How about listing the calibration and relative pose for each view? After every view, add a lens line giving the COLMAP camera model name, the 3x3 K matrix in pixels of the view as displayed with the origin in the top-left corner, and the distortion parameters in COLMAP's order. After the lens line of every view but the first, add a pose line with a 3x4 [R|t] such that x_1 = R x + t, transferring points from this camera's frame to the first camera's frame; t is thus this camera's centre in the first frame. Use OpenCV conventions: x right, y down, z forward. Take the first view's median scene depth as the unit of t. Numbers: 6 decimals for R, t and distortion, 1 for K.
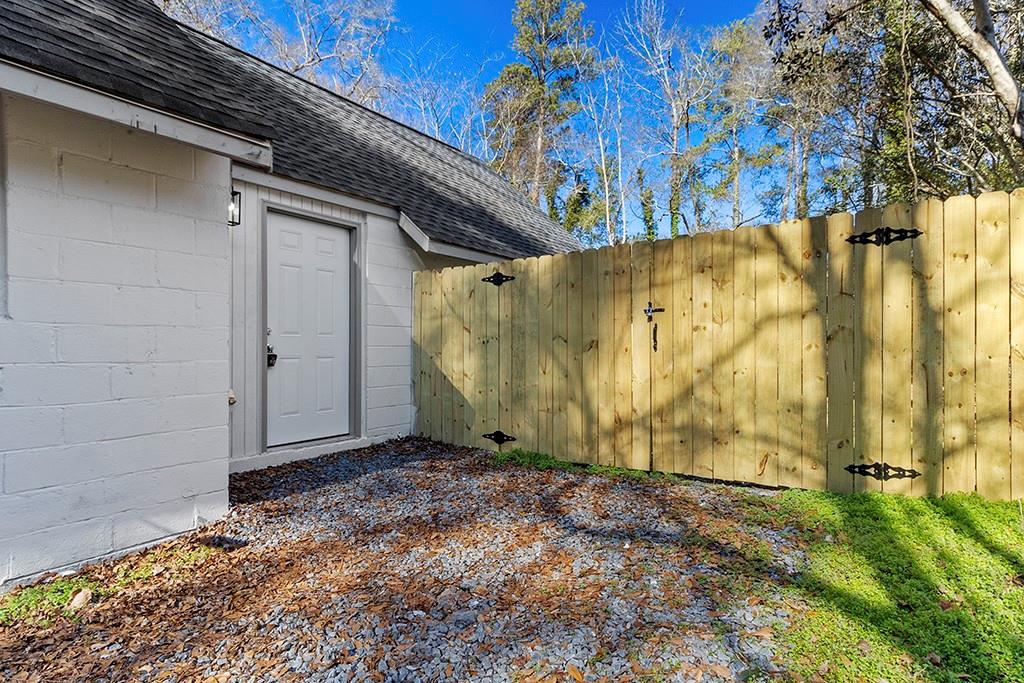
lens RADIAL K [[539.6, 0, 512.0], [0, 539.6, 341.5], [0, 0, 1]] dist [-0.036249, -0.000094]
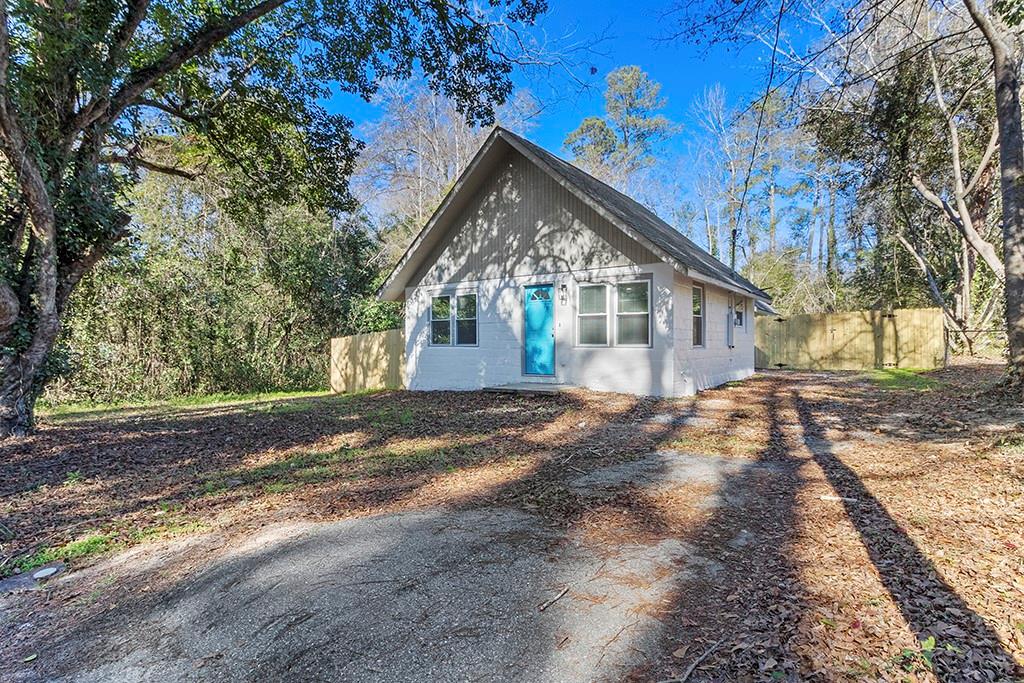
lens RADIAL K [[519.1, 0, 512.0], [0, 519.1, 341.5], [0, 0, 1]] dist [0.001840, -0.000626]
pose [[0.999758, -0.001936, -0.021900, -2.630719], [0.002048, 0.999985, 0.005078, 0.011215], [0.021890, -0.005122, 0.999747, -3.837818]]
